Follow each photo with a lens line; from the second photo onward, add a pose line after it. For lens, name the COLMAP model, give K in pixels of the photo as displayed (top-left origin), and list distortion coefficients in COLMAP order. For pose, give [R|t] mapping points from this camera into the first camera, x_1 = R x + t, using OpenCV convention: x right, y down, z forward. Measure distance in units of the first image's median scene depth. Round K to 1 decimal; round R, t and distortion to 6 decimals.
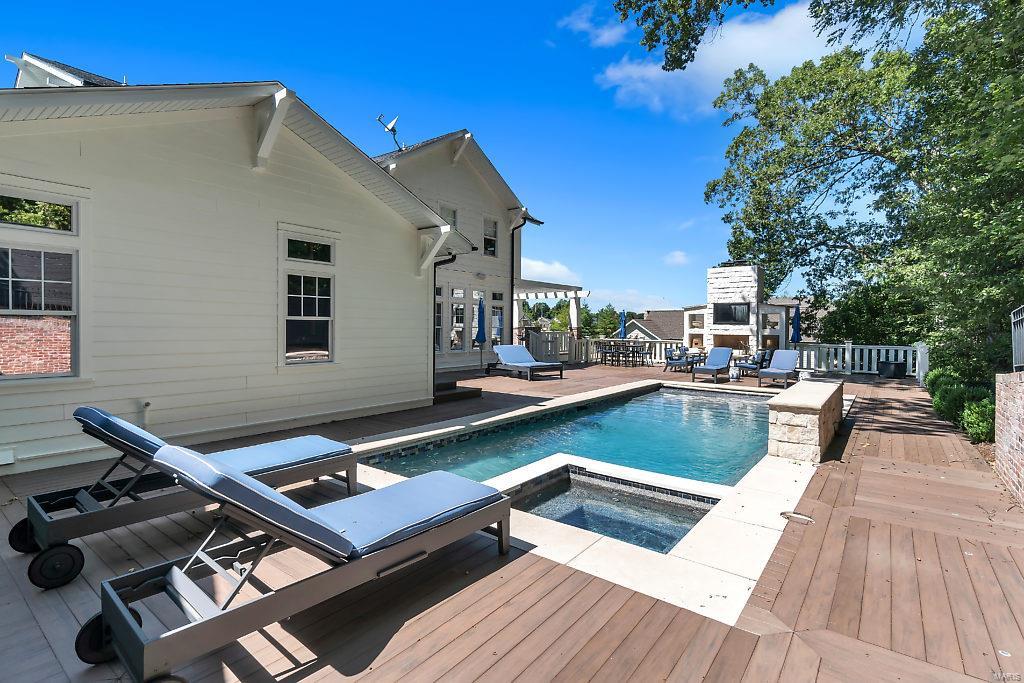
lens RADIAL K [[485.4, 0, 512.9], [0, 485.4, 335.1], [0, 0, 1]] dist [0.003279, 0.000311]
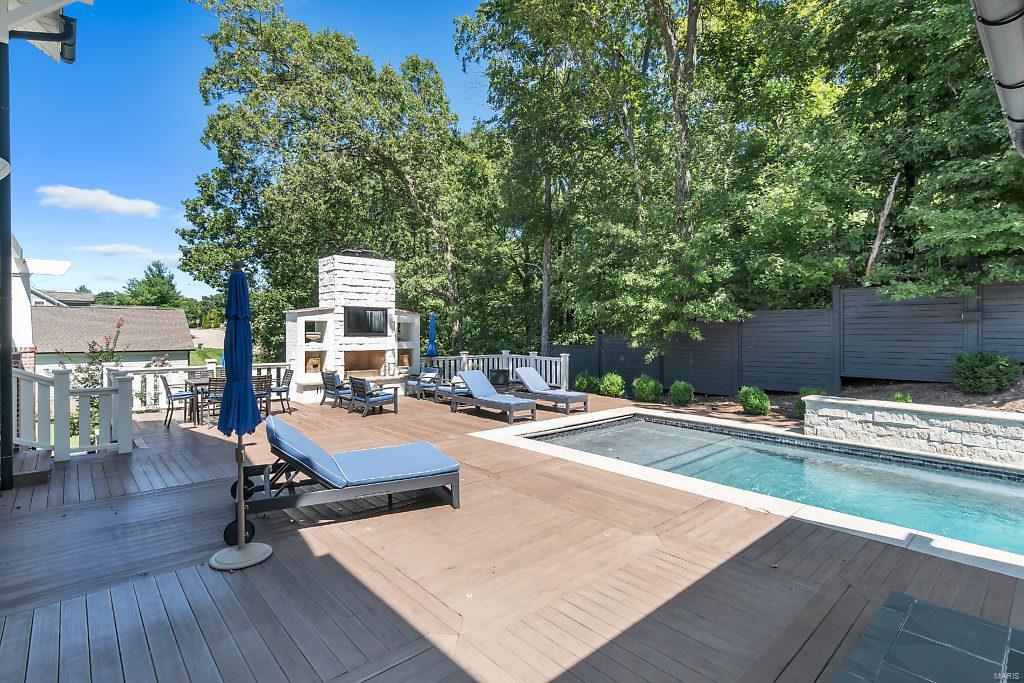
lens RADIAL K [[485.4, 0, 511.9], [0, 485.4, 336.7], [0, 0, 1]] dist [0.003279, 0.000311]
pose [[0.176430, -0.010424, 0.984258, -0.232078], [0.018548, 0.999802, 0.007263, -0.023193], [-0.984138, 0.016974, 0.176589, 0.657352]]
